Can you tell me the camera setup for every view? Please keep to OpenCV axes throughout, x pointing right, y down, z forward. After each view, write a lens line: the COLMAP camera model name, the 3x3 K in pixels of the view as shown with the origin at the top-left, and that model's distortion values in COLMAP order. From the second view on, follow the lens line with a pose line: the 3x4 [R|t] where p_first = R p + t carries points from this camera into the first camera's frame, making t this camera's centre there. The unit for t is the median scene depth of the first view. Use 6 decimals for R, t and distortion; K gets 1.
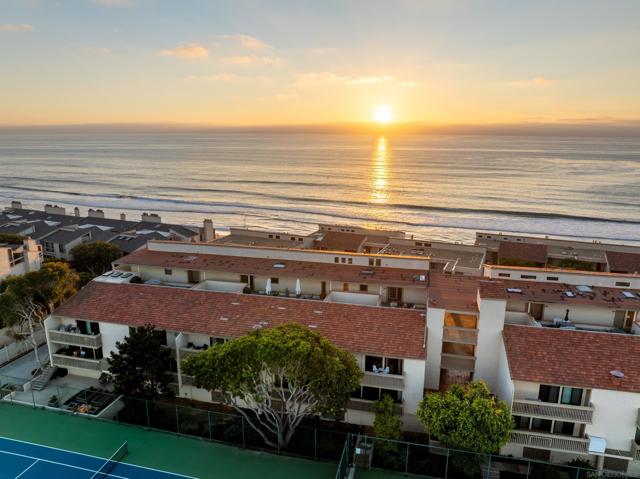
lens RADIAL K [[442.8, 0, 320.0], [0, 442.8, 239.5], [0, 0, 1]] dist [0.000151, -0.000137]
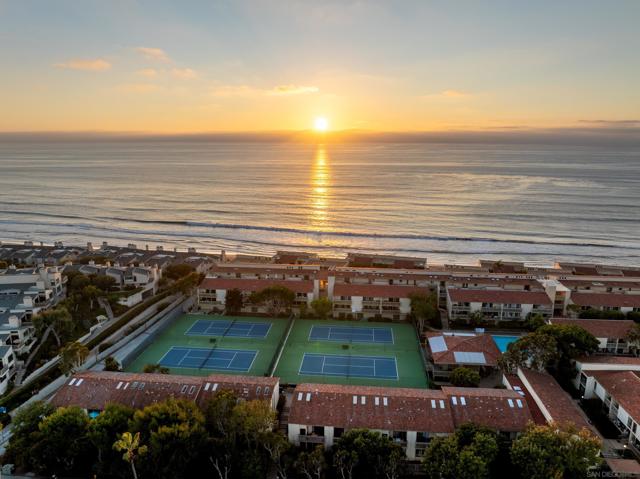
lens RADIAL K [[442.8, 0, 320.0], [0, 442.8, 239.5], [0, 0, 1]] dist [0.000151, -0.000137]
pose [[0.990213, -0.031083, 0.136059, -0.153890], [0.033470, 0.999323, -0.015291, -0.092778], [-0.135491, 0.019695, 0.990583, -2.076610]]
